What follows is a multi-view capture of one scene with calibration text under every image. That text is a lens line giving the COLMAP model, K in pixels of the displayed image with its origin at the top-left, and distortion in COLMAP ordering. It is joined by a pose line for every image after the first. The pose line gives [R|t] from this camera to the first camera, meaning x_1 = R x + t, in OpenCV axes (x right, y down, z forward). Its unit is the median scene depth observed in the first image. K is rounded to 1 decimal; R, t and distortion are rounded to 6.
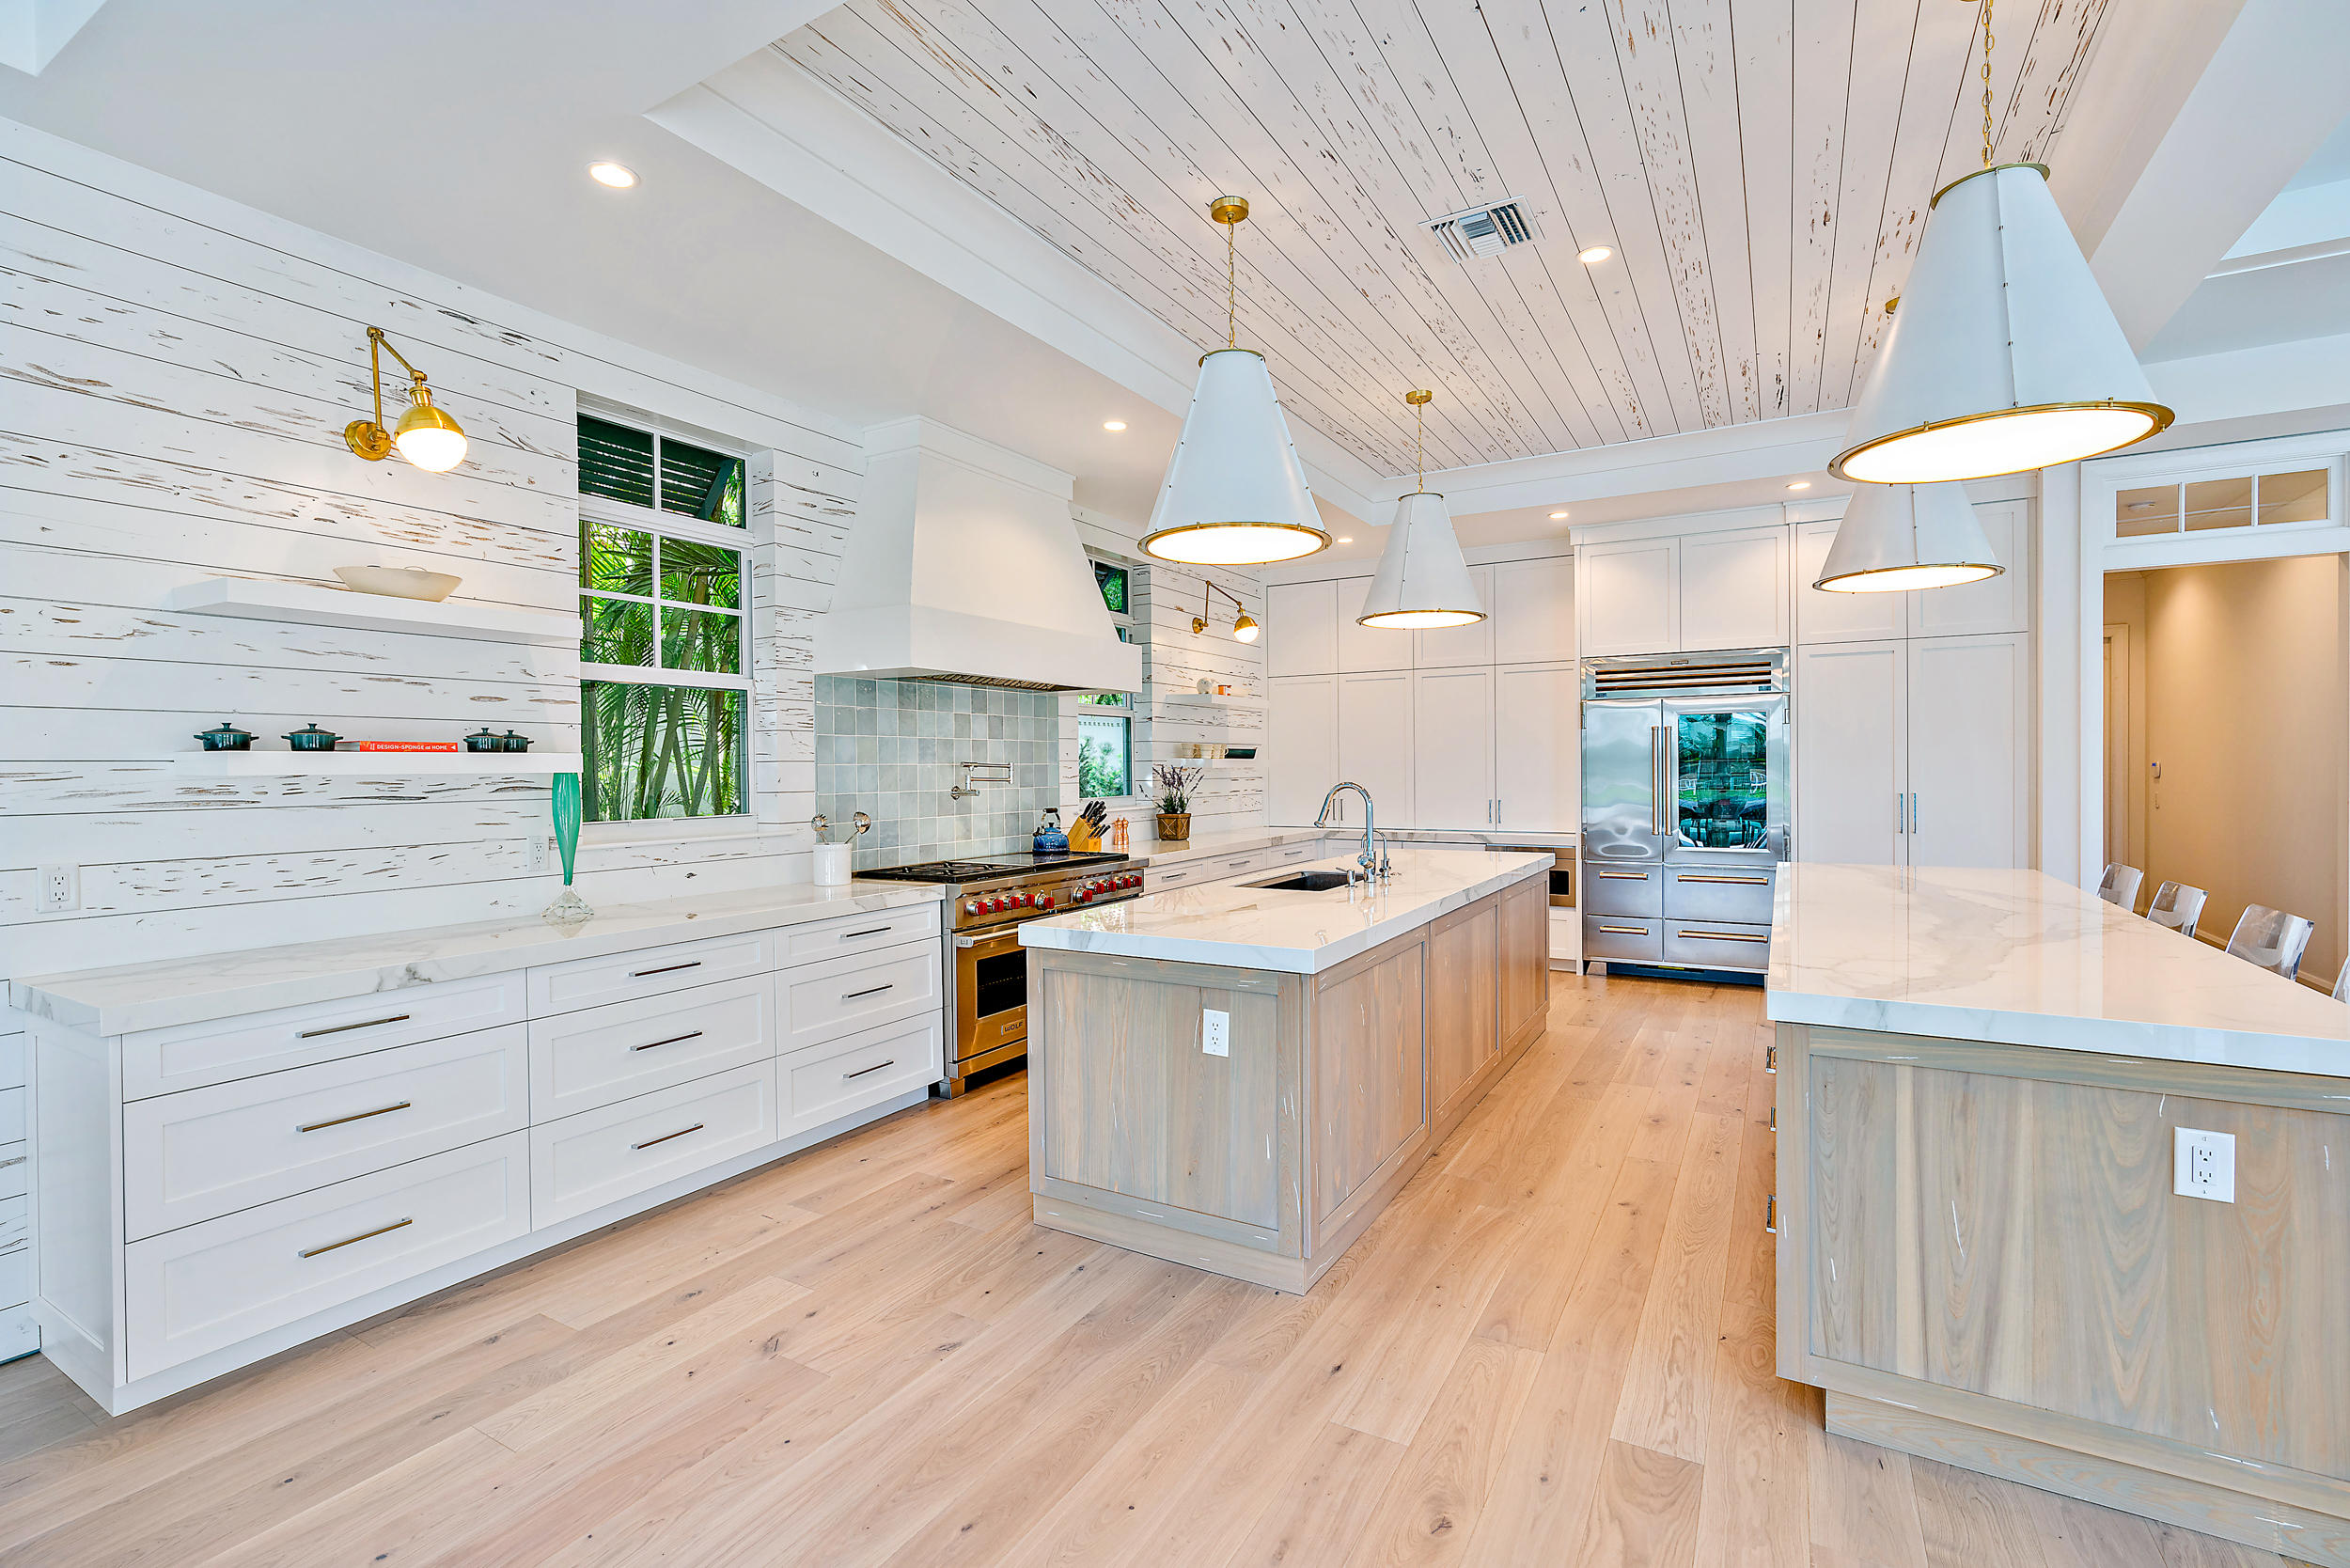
lens RADIAL K [[1060.9, 0, 1172.8], [0, 1060.9, 772.9], [0, 0, 1]] dist [-0.001622, -0.000317]
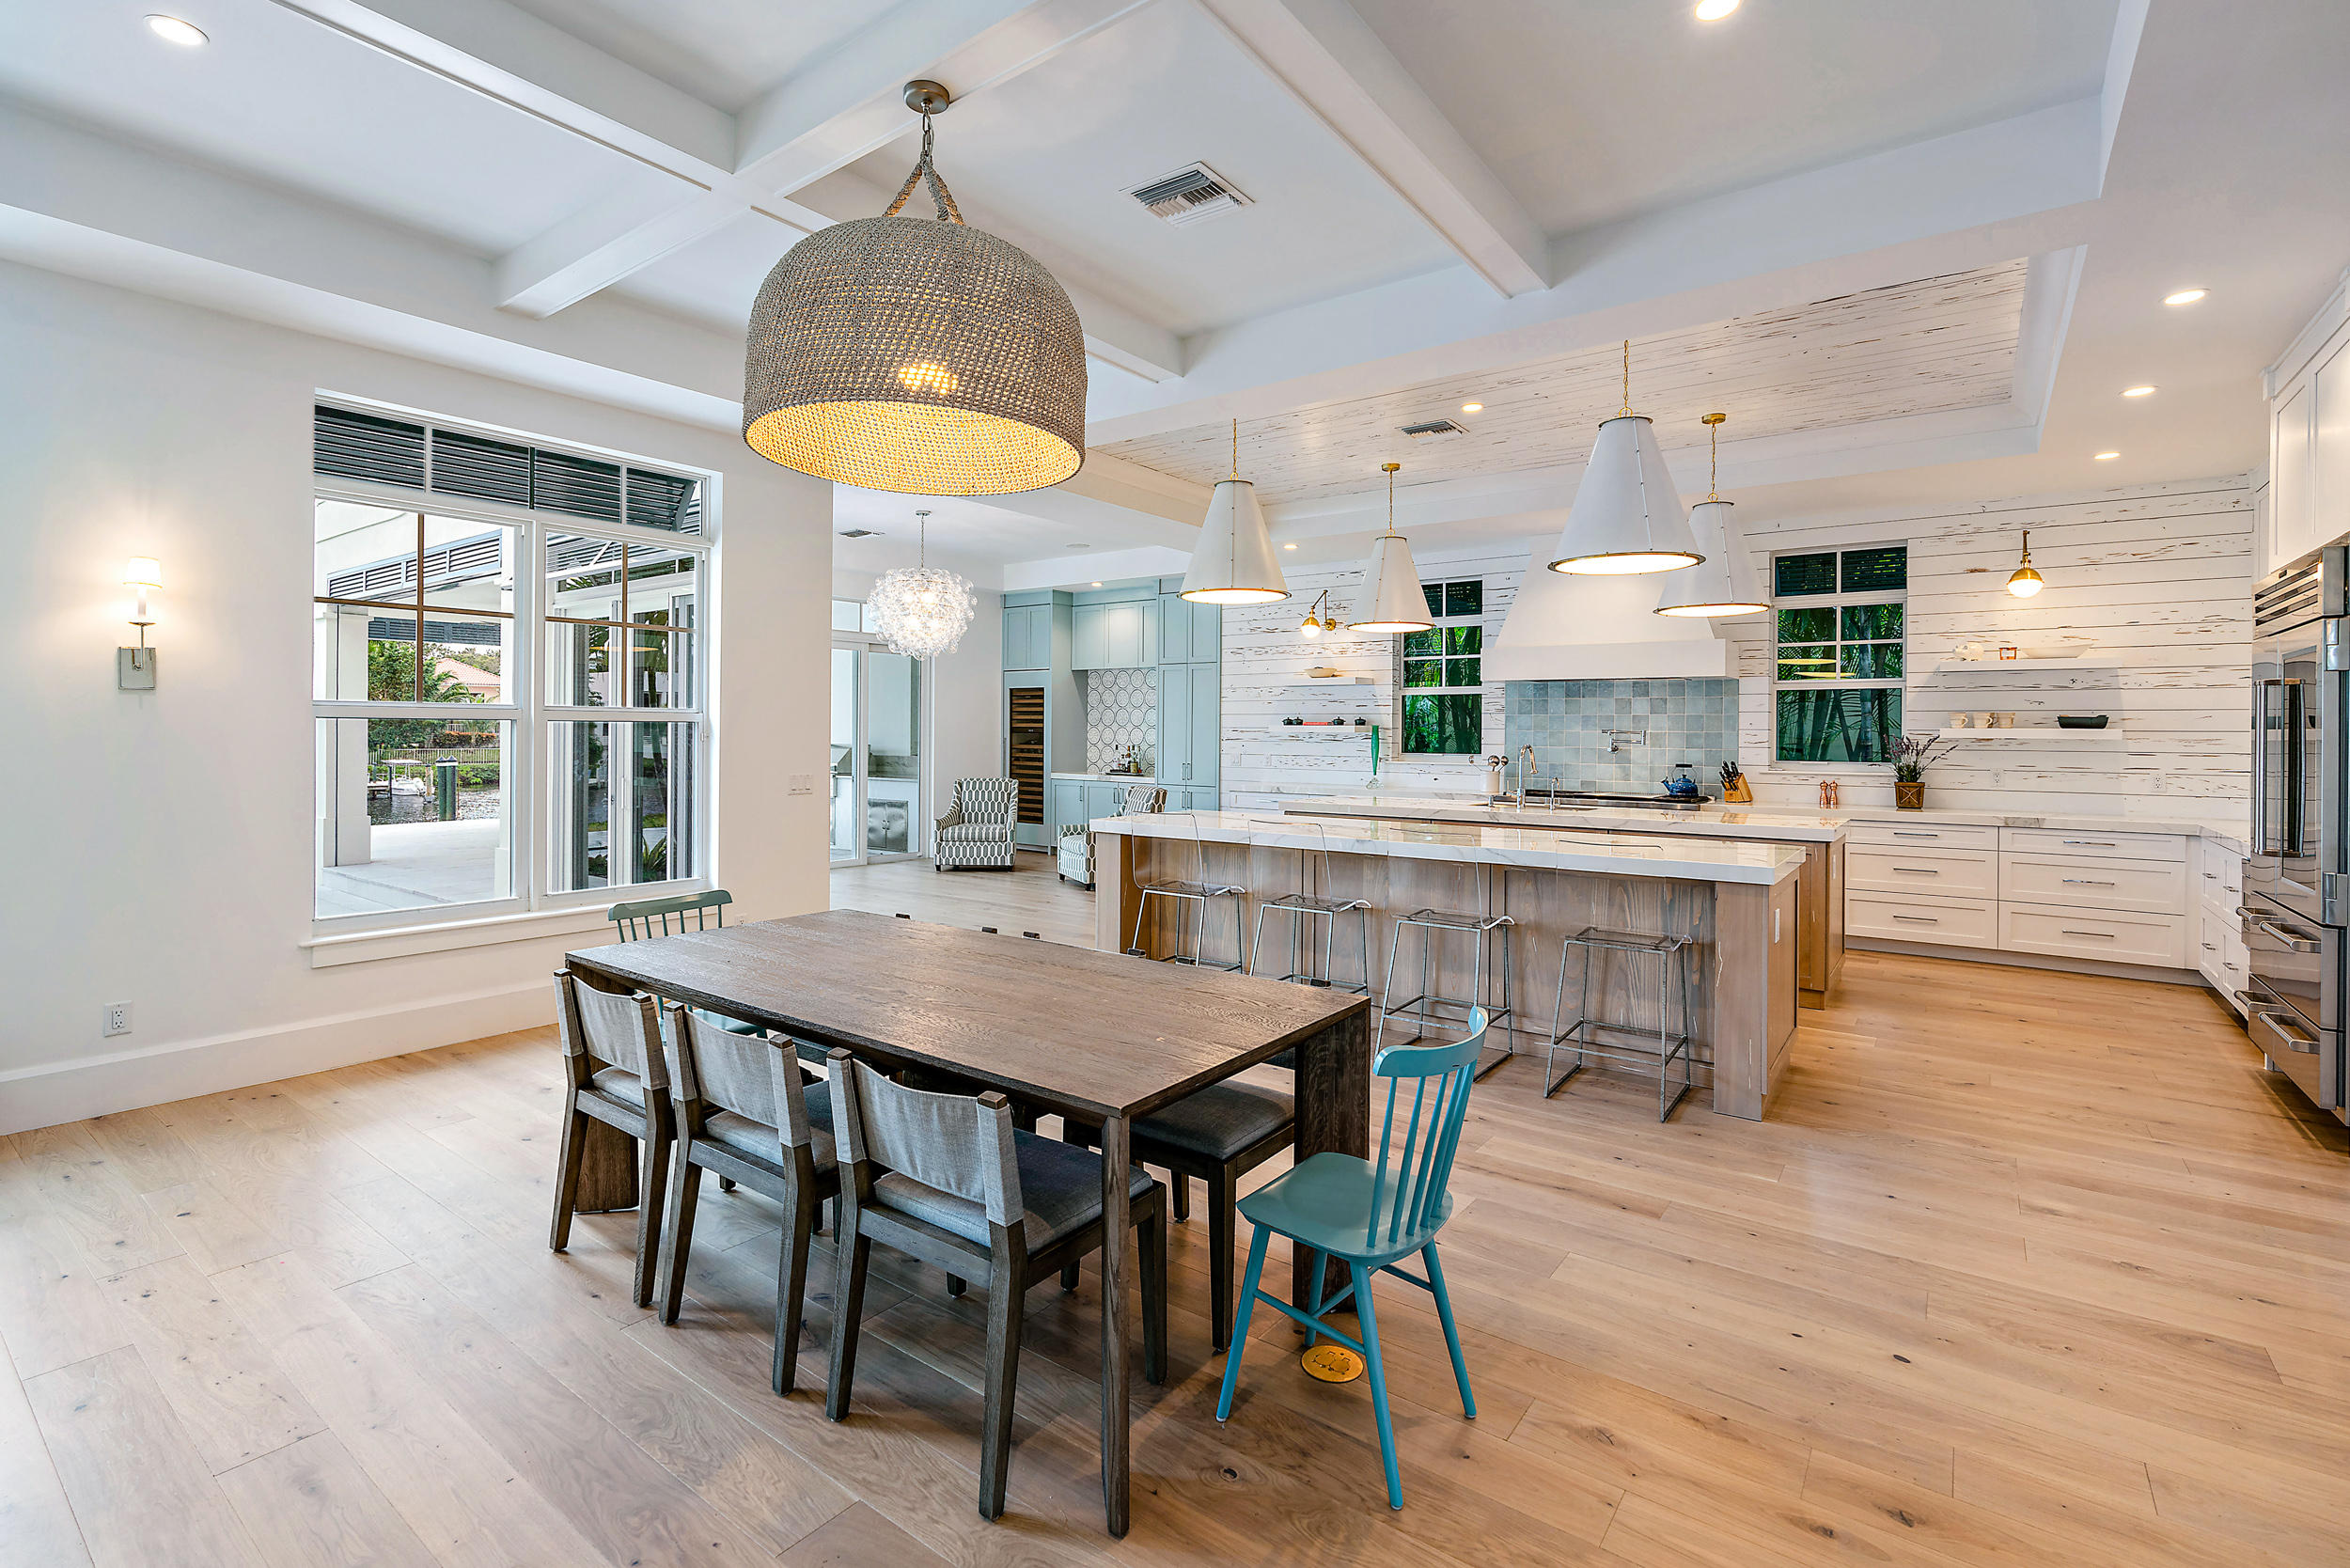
lens RADIAL K [[1060.9, 0, 1184.1], [0, 1060.9, 736.4], [0, 0, 1]] dist [-0.001622, -0.000317]
pose [[-0.108764, 0.001912, -0.994066, 1.651354], [-0.018805, 0.999815, 0.003981, 0.005994], [0.993890, 0.019127, -0.108708, 0.633114]]
